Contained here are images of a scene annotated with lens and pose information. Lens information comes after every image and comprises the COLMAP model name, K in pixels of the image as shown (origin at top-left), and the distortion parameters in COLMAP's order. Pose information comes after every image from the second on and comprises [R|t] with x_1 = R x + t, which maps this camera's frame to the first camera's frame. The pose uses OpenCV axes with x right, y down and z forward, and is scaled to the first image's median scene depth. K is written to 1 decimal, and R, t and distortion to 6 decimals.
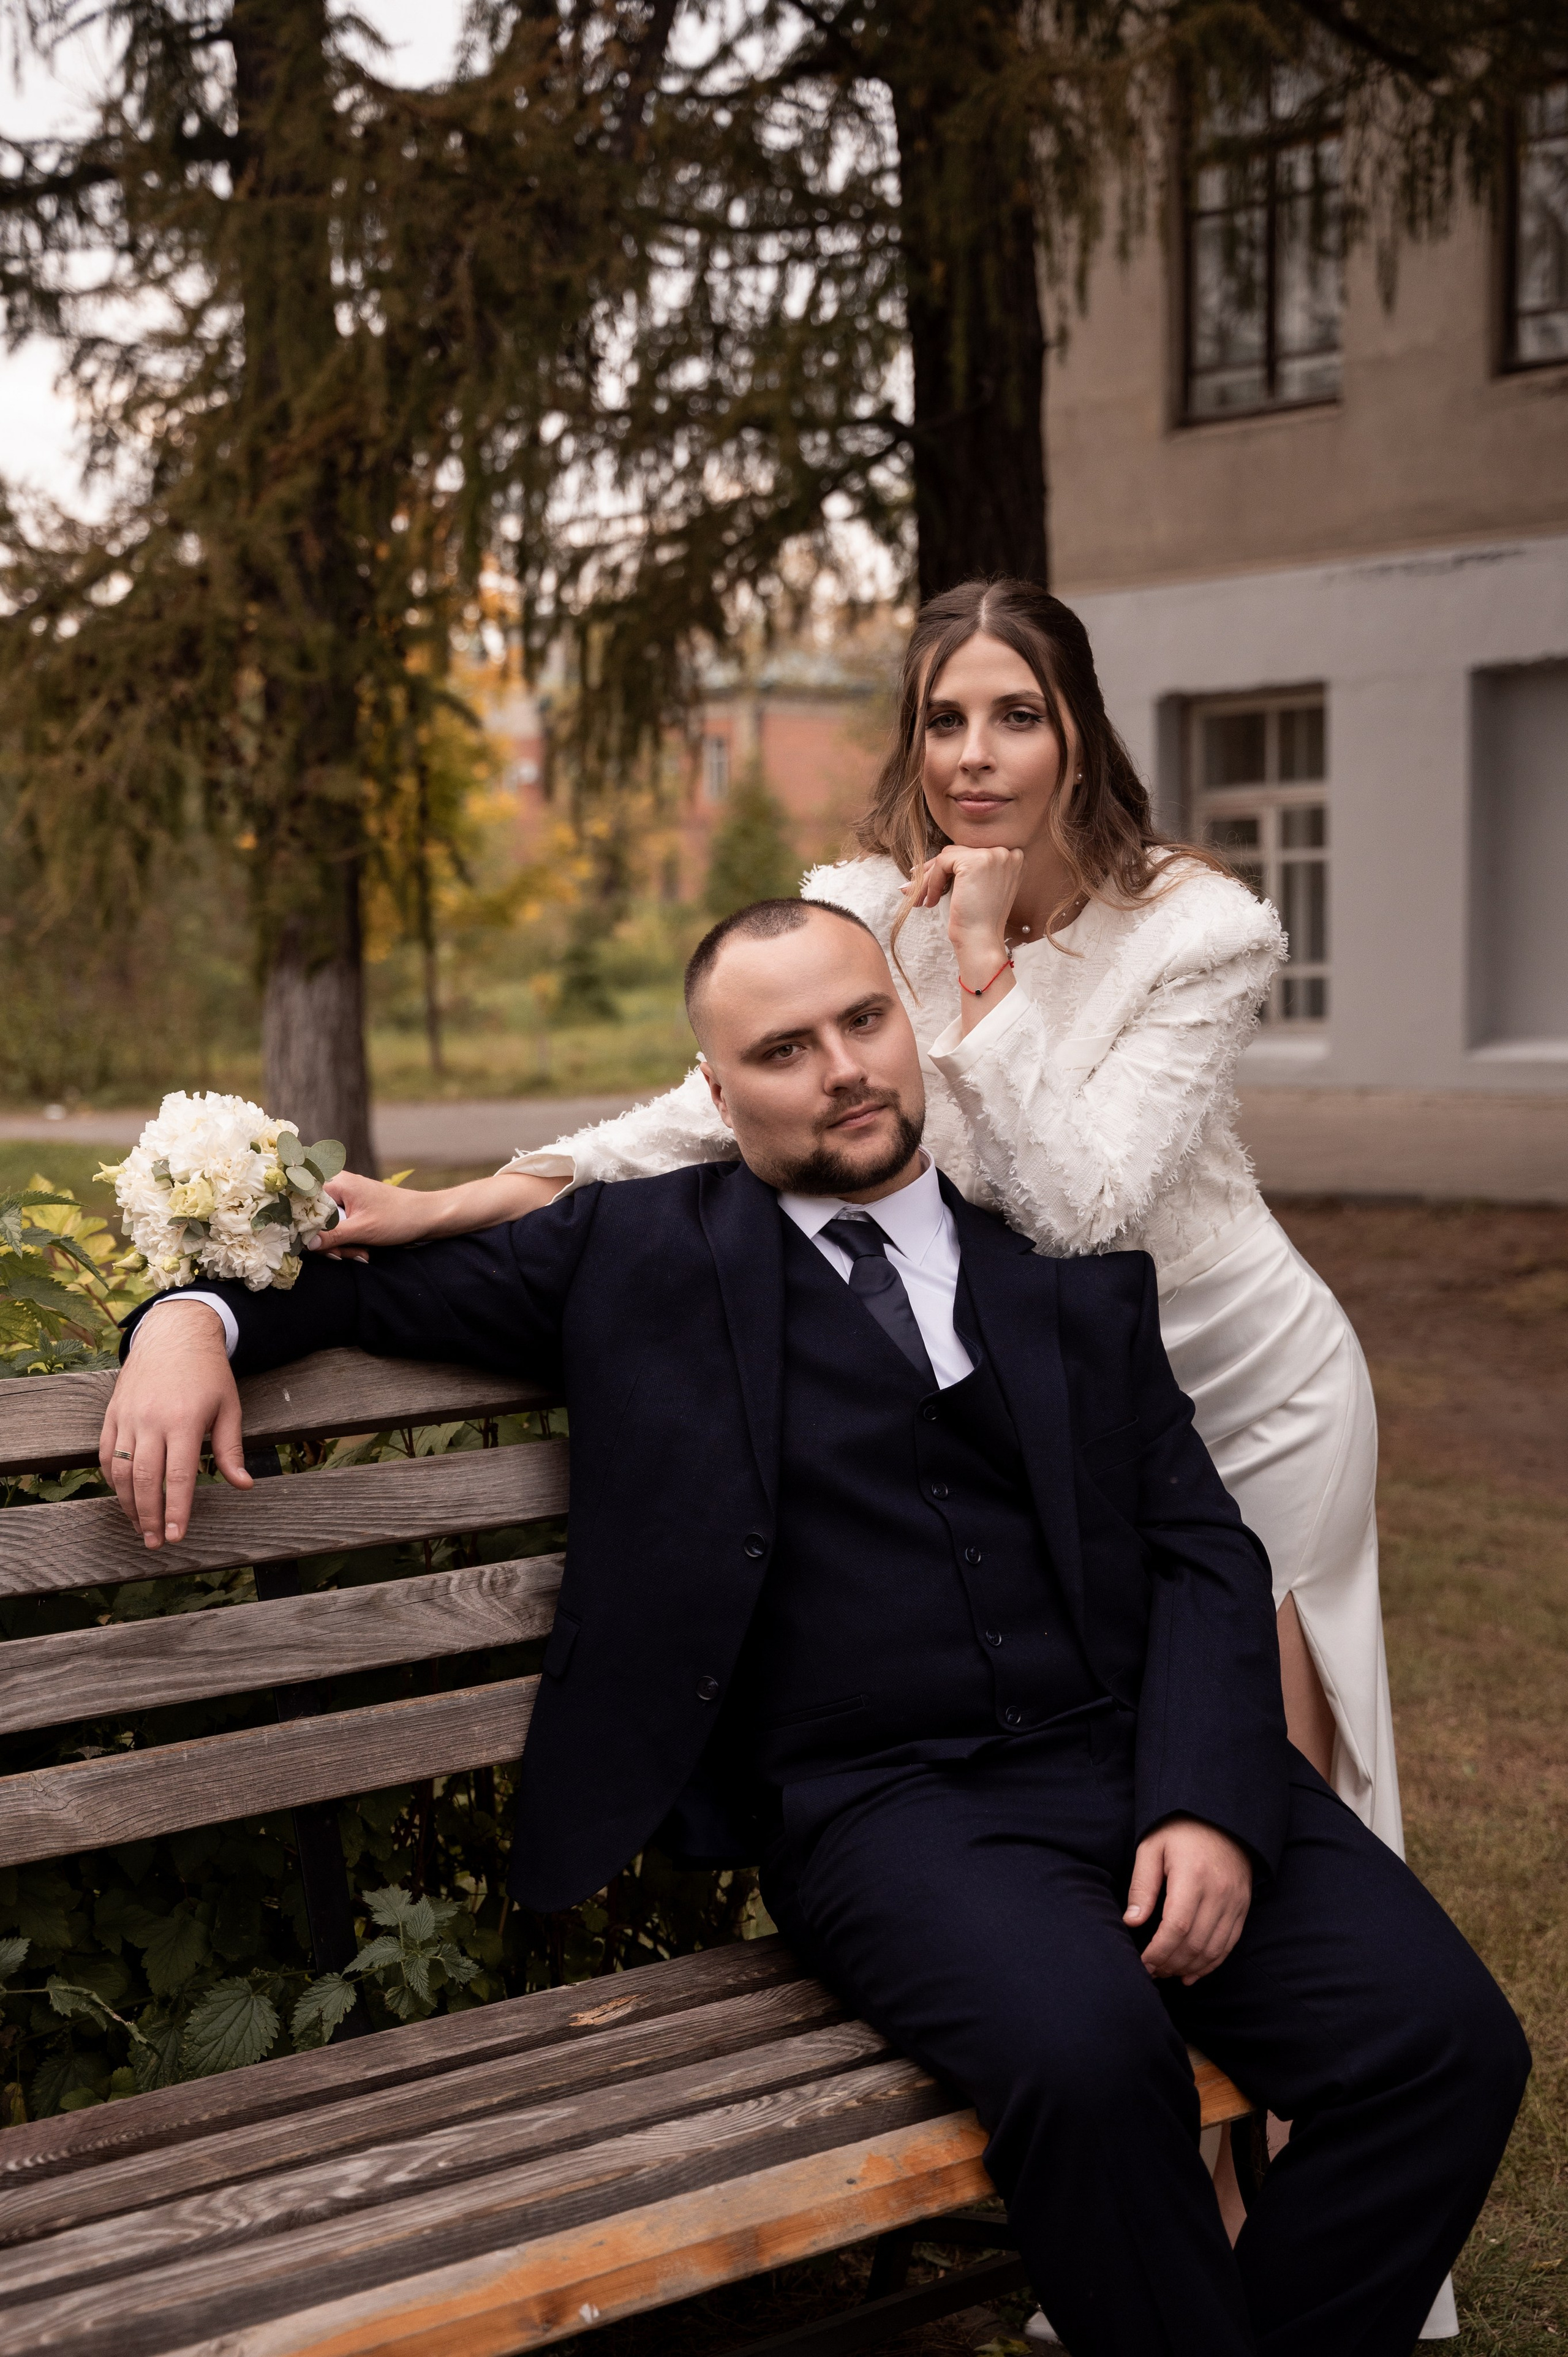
lens RADIAL K [[3149.6, 0, 784.0], [0, 3149.6, 1178.5], [0, 0, 1]] dist [0.085420, 0.007933]
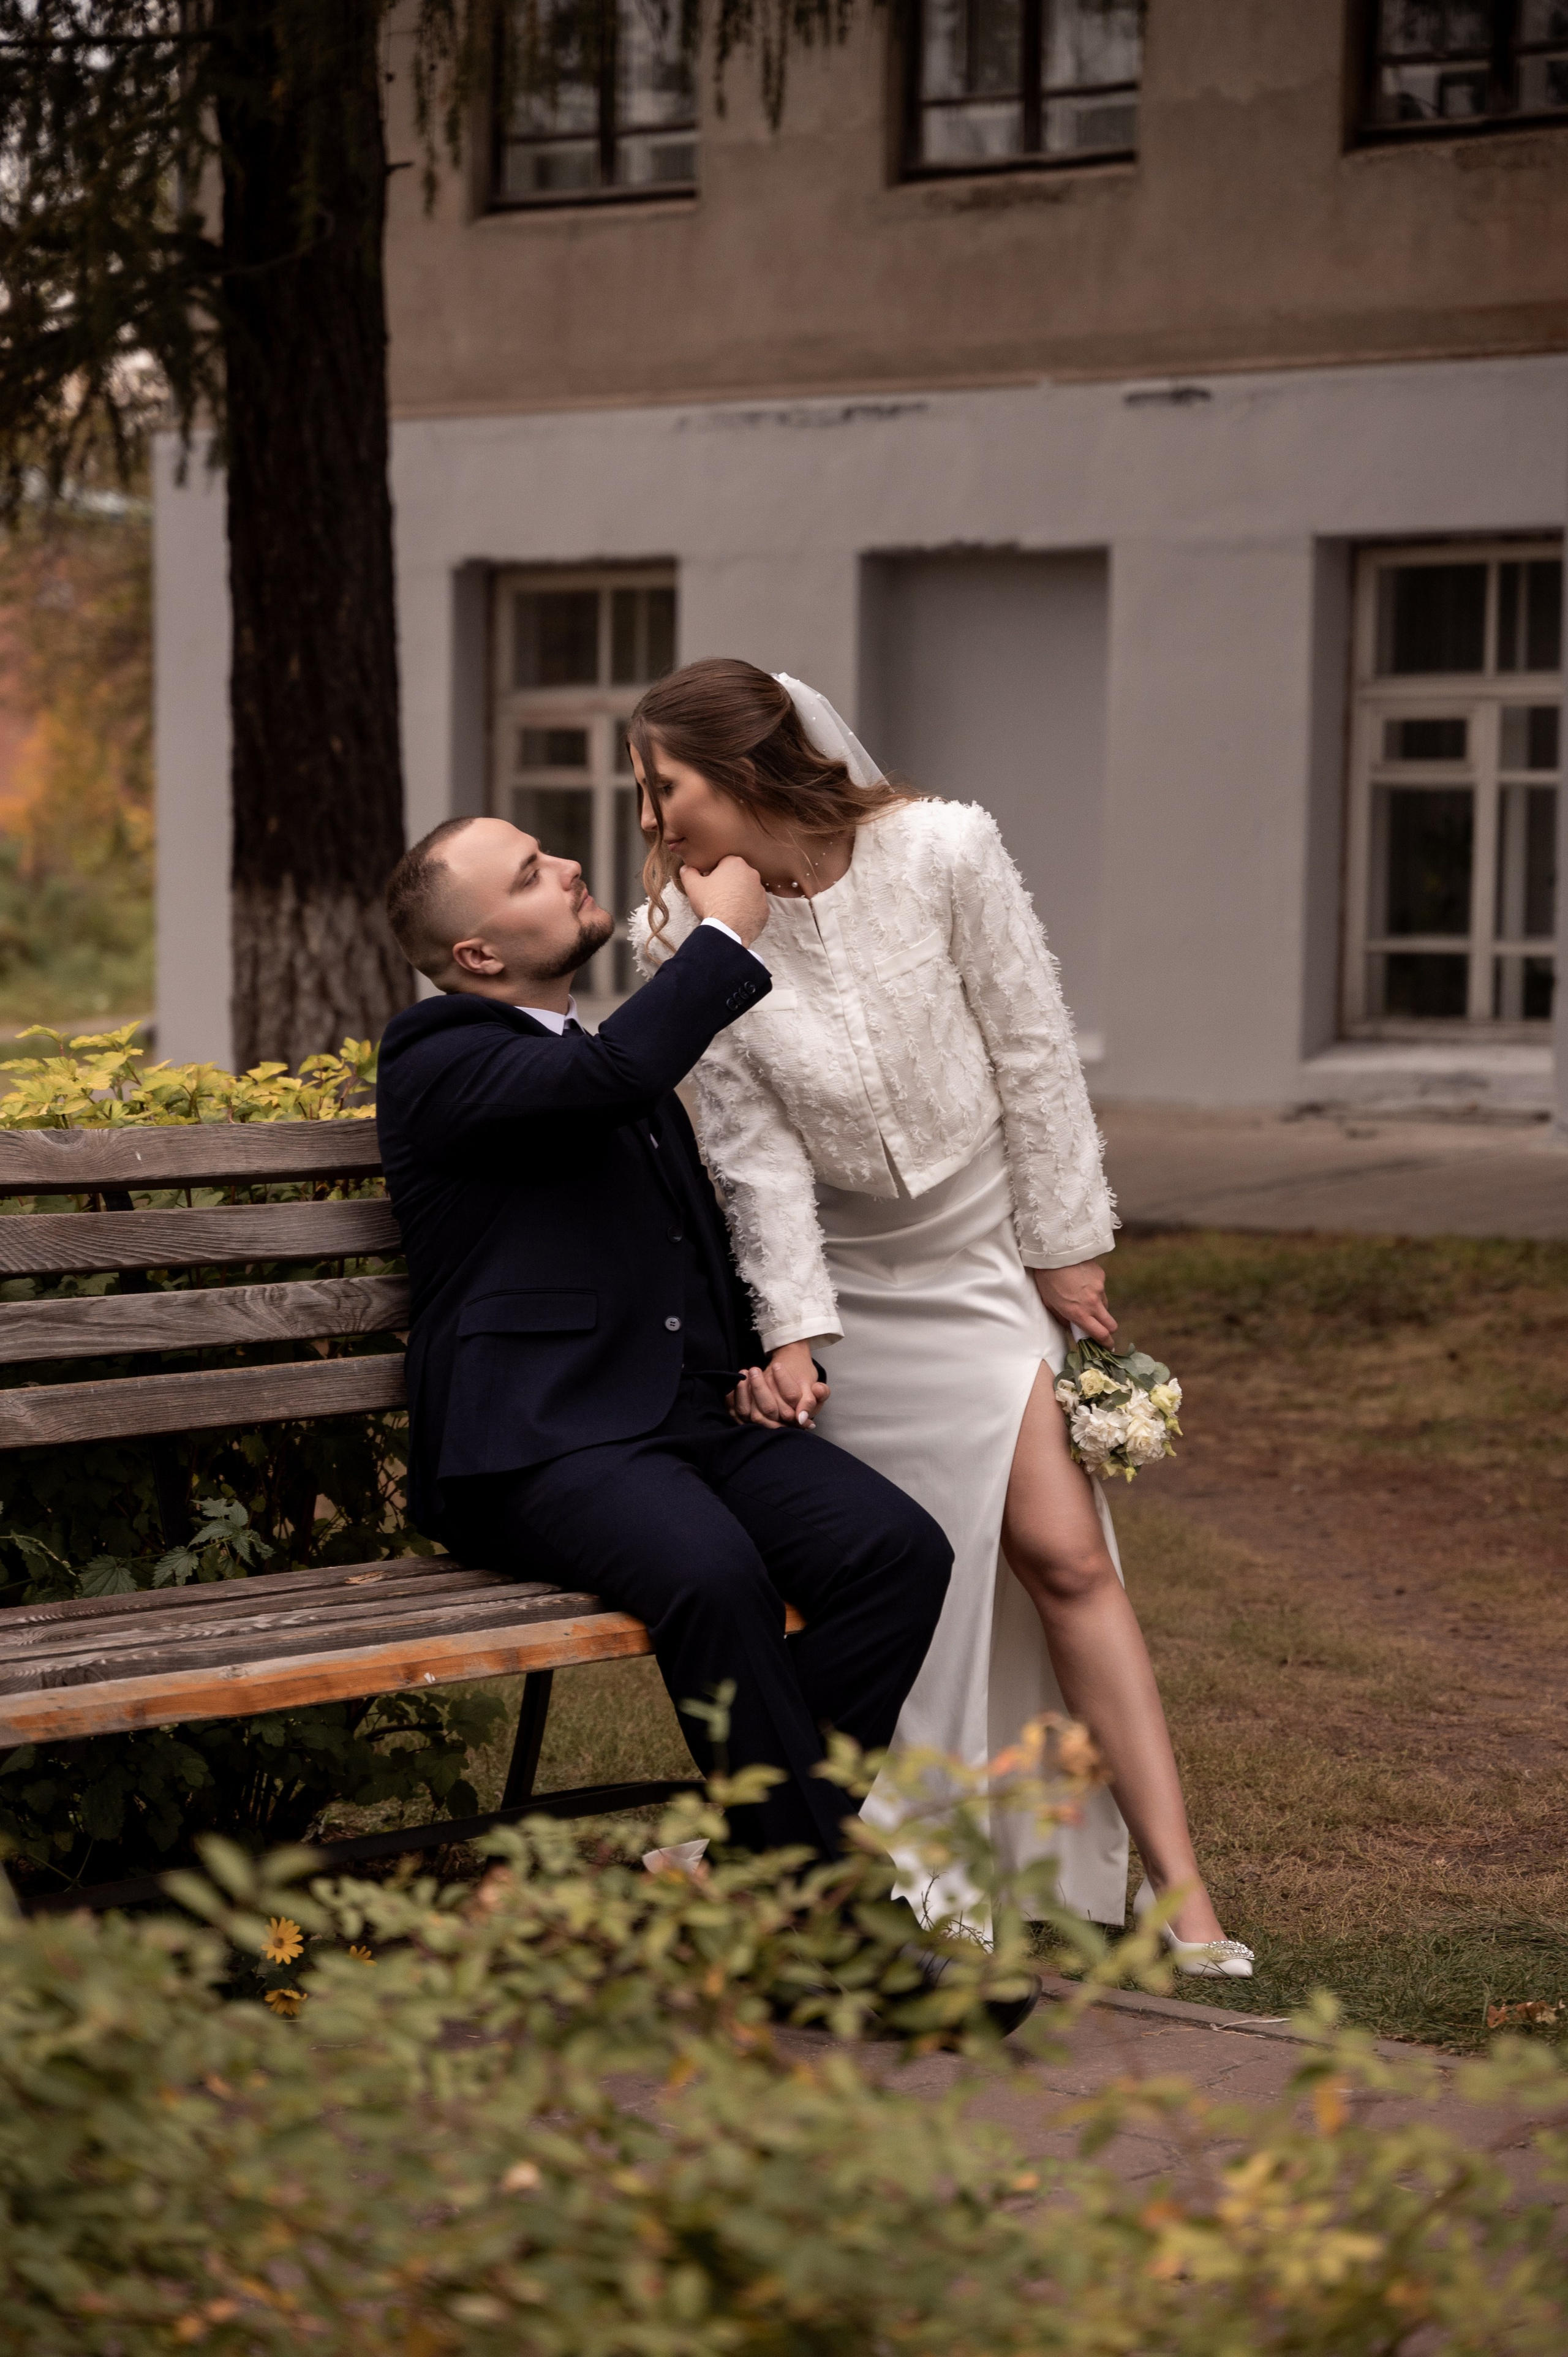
lens RADIAL K [[5028.0, 0, 784.0], [0, 5028.0, 1178.5], [0, 0, 1]] dist [0.024076, -5.098717]
pose [[0.977829, 0.026277, 0.207749, -0.339113], [-0.022430, 0.999531, -0.020853, 0.117881], [-0.208199, 0.015731, 0.977960, -1.257661]]
